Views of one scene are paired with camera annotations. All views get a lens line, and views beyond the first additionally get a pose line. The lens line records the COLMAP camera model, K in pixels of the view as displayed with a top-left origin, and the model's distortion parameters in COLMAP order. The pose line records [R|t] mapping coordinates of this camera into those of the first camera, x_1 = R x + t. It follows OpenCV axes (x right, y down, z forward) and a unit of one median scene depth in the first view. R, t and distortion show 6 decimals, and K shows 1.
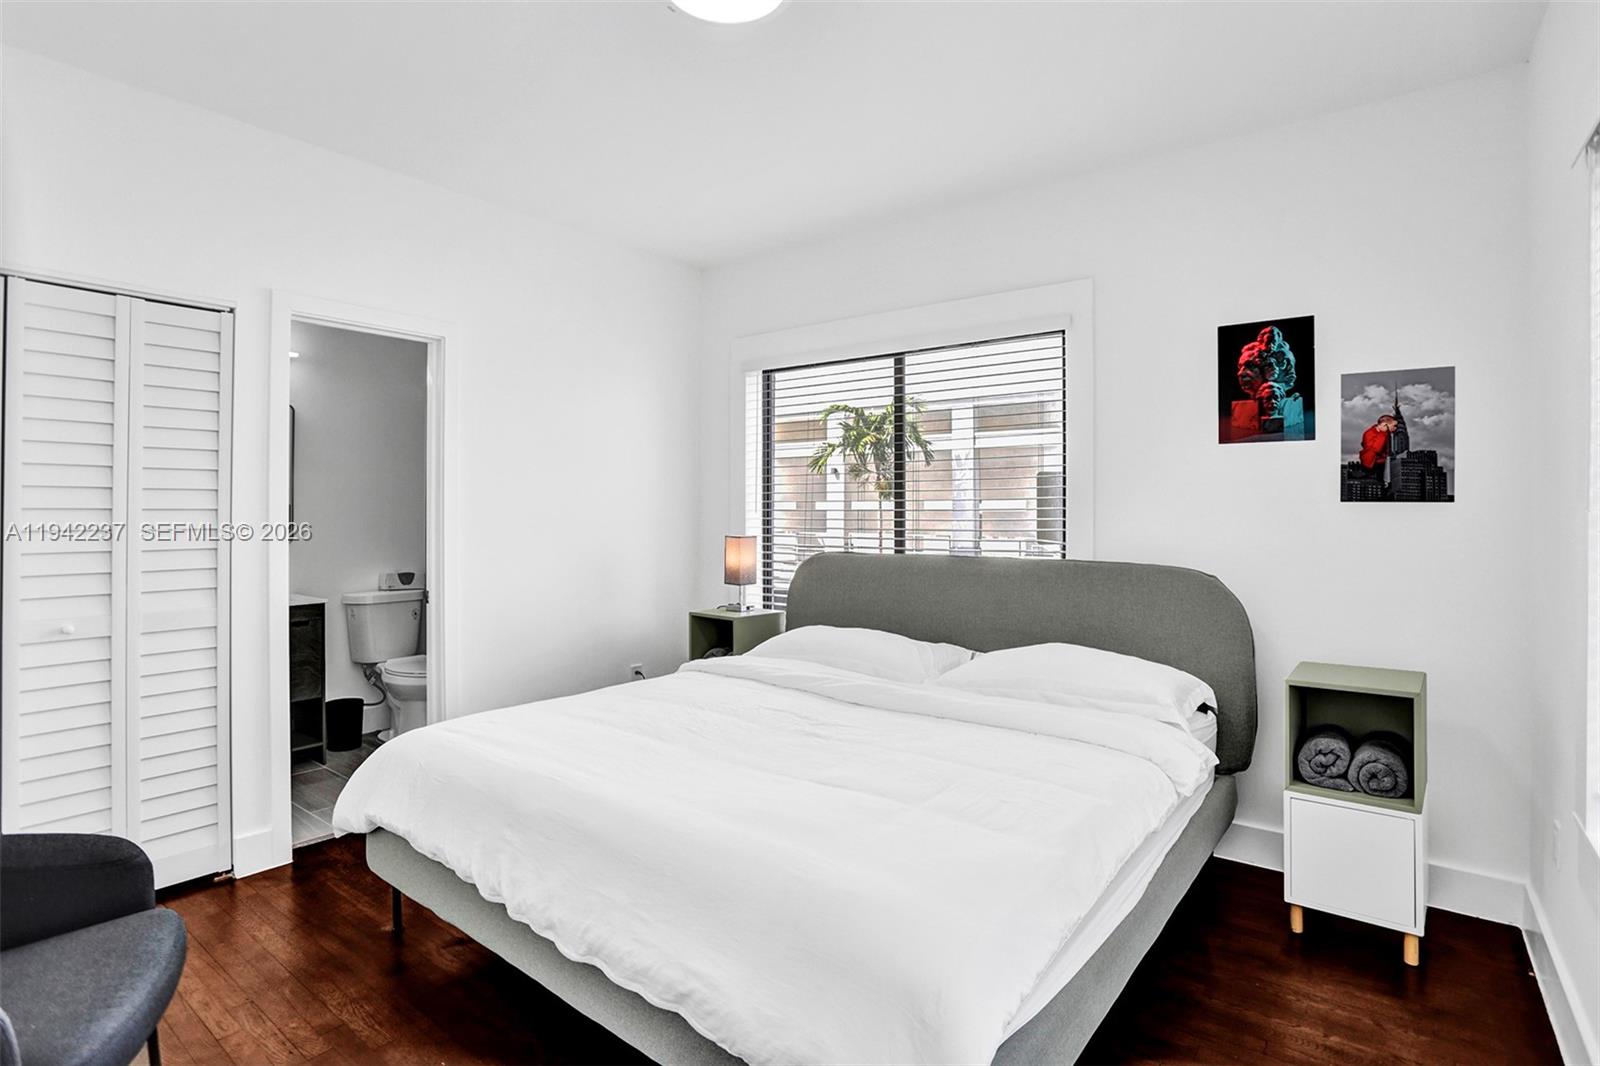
lens RADIAL K [[780.2, 0, 804.9], [0, 780.2, 510.3], [0, 0, 1]] dist [-0.034676, 0.000318]
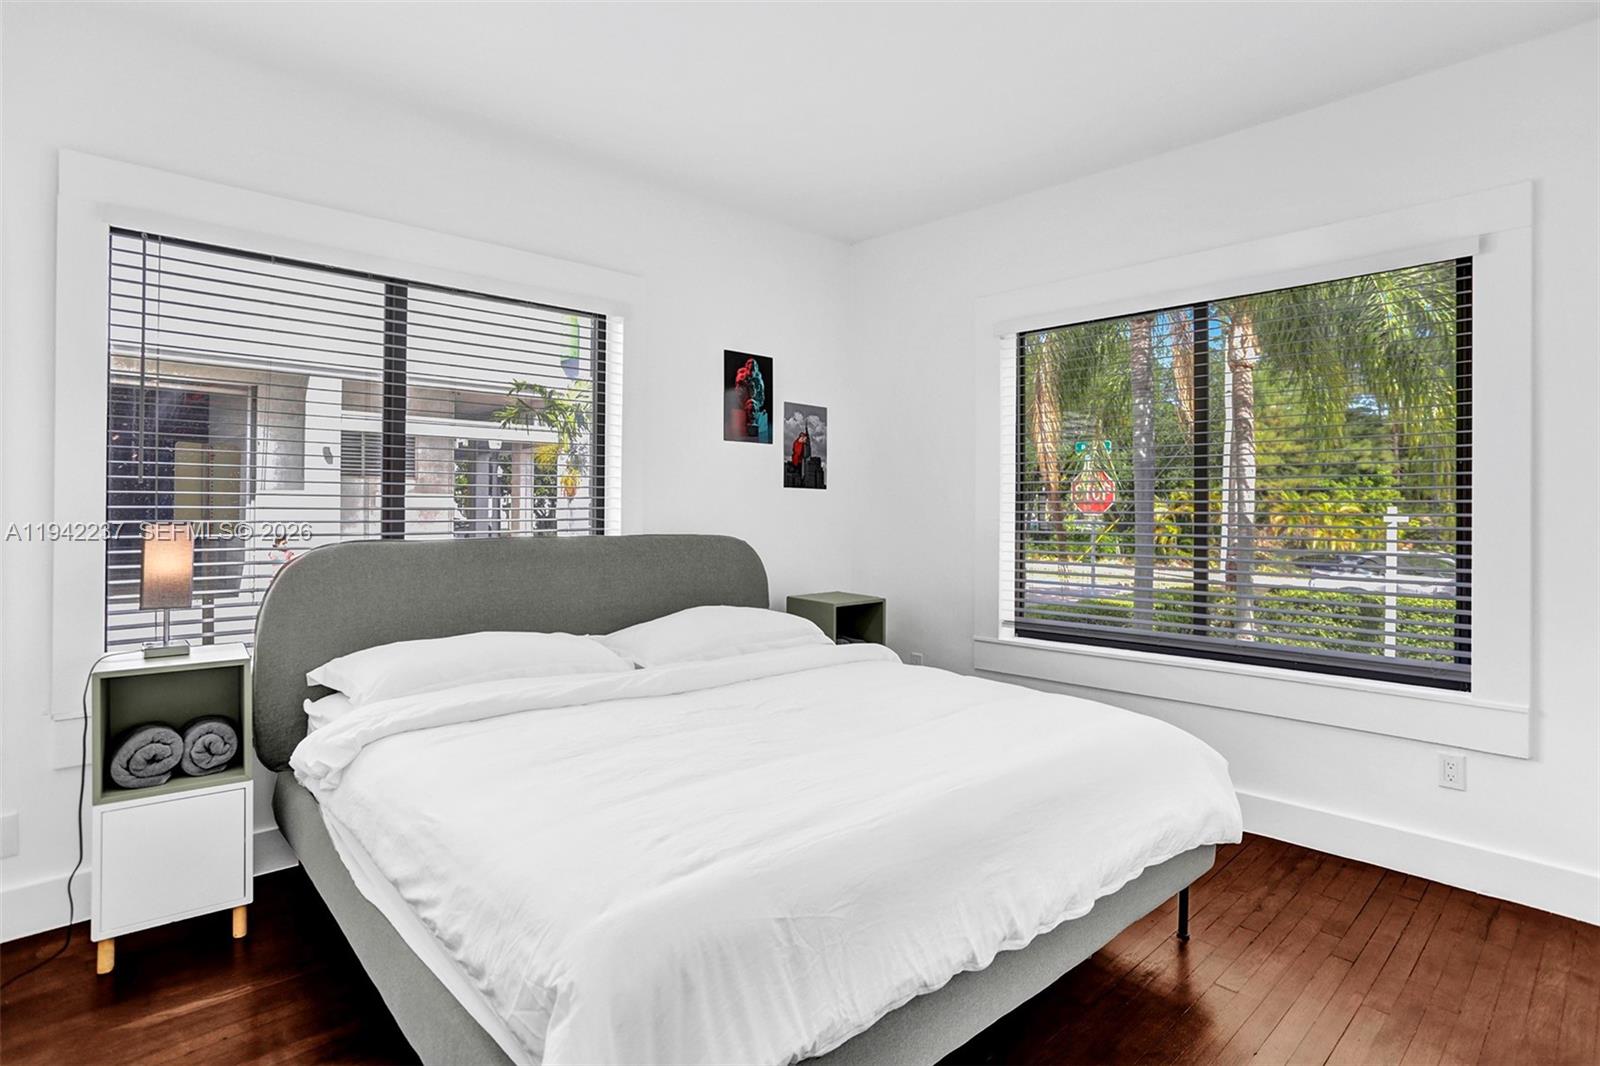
lens RADIAL K [[784.9, 0, 800.3], [0, 784.9, 500.2], [0, 0, 1]] dist [-0.000541, 0.000428]
pose [[0.231940, 0.001694, 0.972729, -0.744985], [-0.018740, 0.999821, 0.002727, 0.008791], [-0.972550, -0.018861, 0.231930, 0.589625]]
